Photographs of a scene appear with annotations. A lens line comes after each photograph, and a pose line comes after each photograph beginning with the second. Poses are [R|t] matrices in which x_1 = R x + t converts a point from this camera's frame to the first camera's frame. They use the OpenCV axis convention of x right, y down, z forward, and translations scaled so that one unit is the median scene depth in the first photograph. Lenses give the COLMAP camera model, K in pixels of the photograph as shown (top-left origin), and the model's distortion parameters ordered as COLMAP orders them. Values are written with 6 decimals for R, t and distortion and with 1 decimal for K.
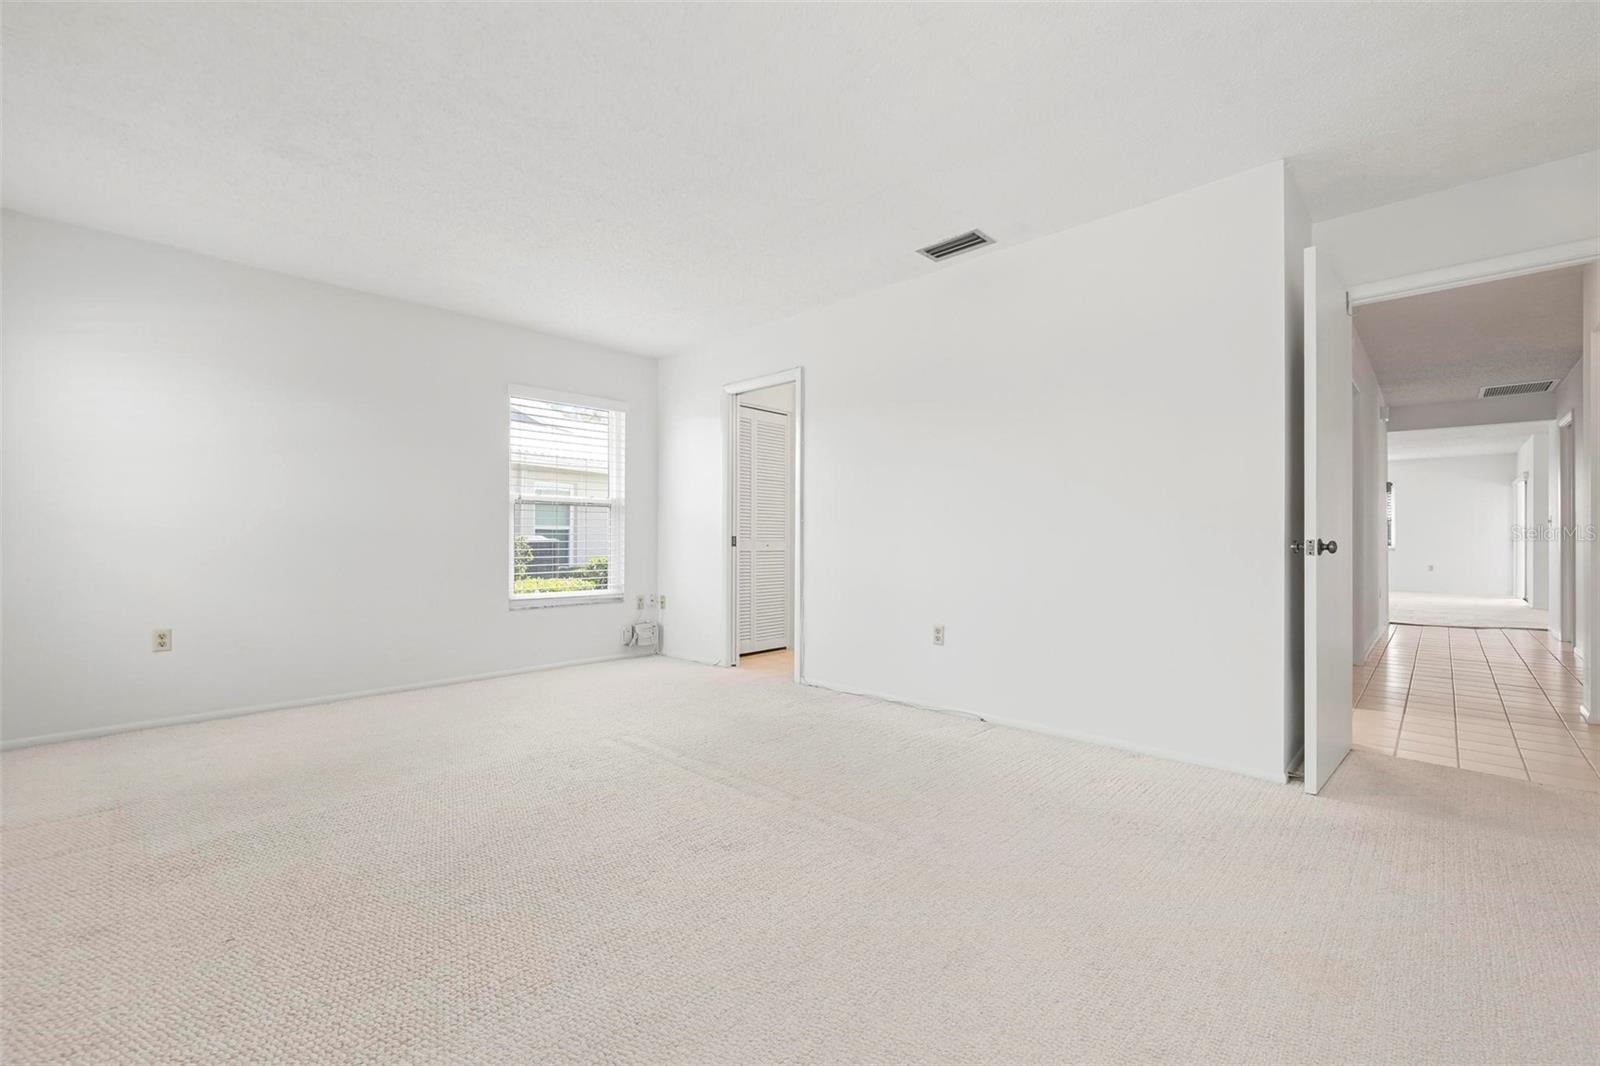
lens RADIAL K [[679.8, 0, 800.0], [0, 679.8, 533.0], [0, 0, 1]] dist [0.027904, 0.000125]
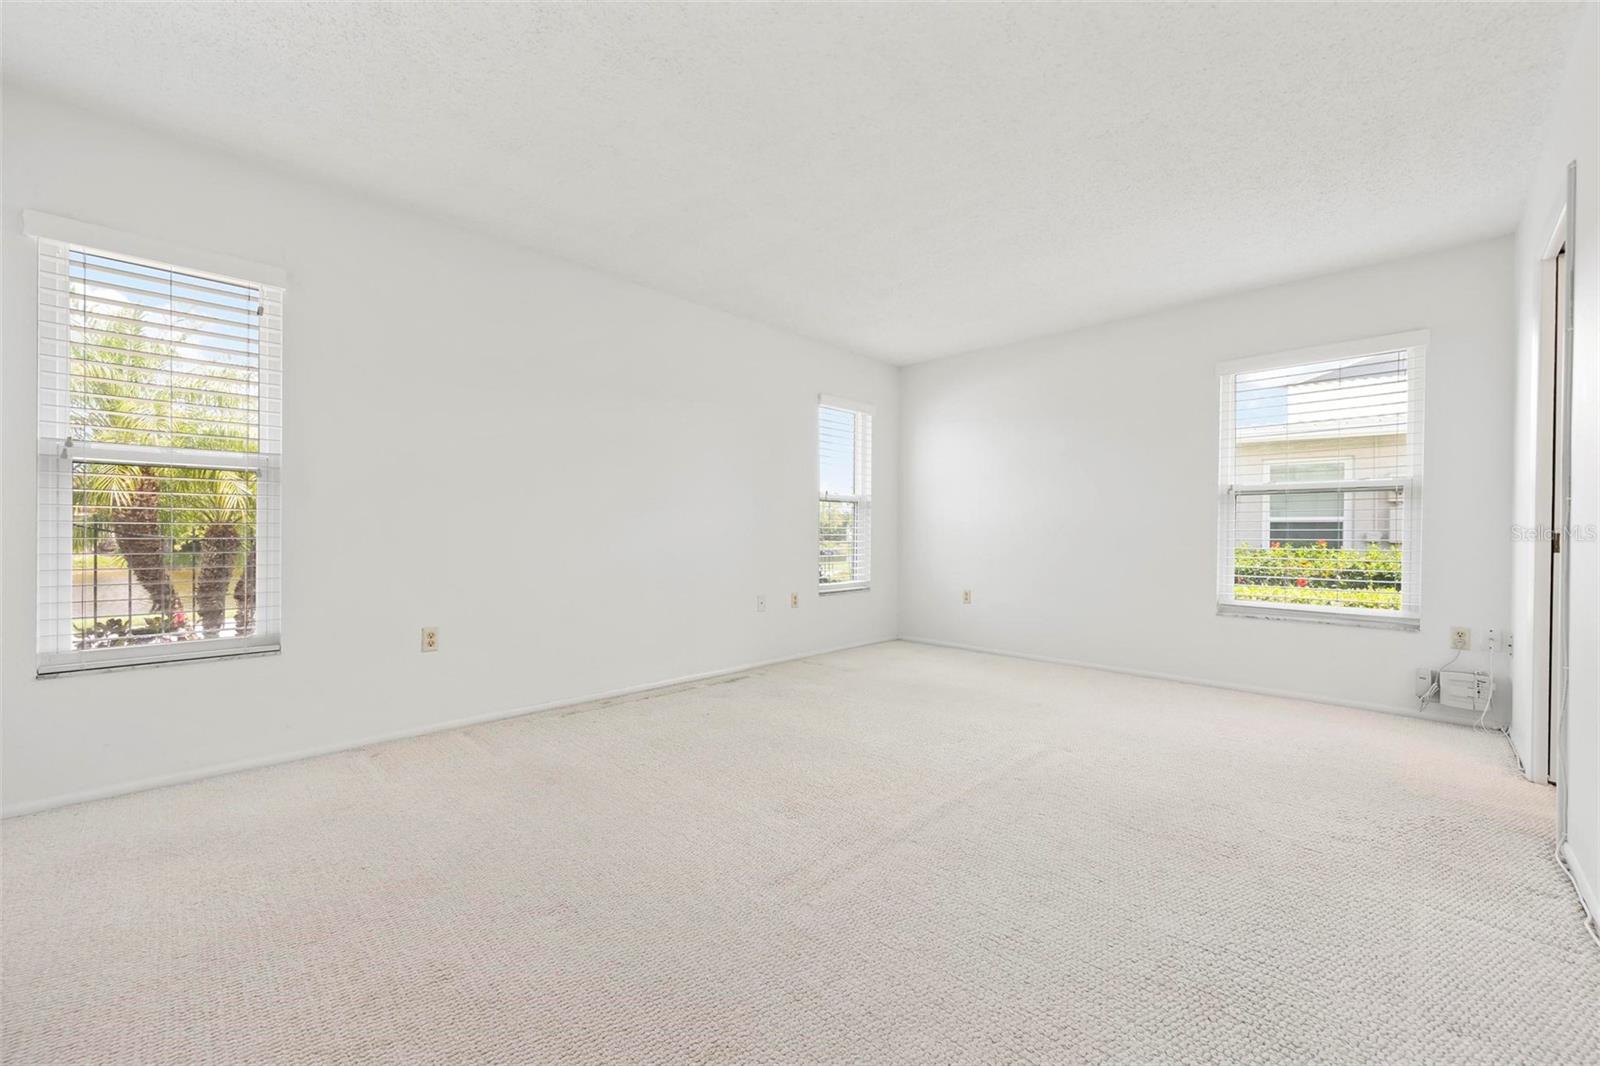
lens RADIAL K [[634.9, 0, 800.0], [0, 634.9, 533.0], [0, 0, 1]] dist [0.000073, 0.000014]
pose [[0.023122, 0.000684, -0.999732, 0.446239], [-0.001578, 0.999999, 0.000648, 0.006833], [0.999731, 0.001563, 0.023123, 0.496815]]
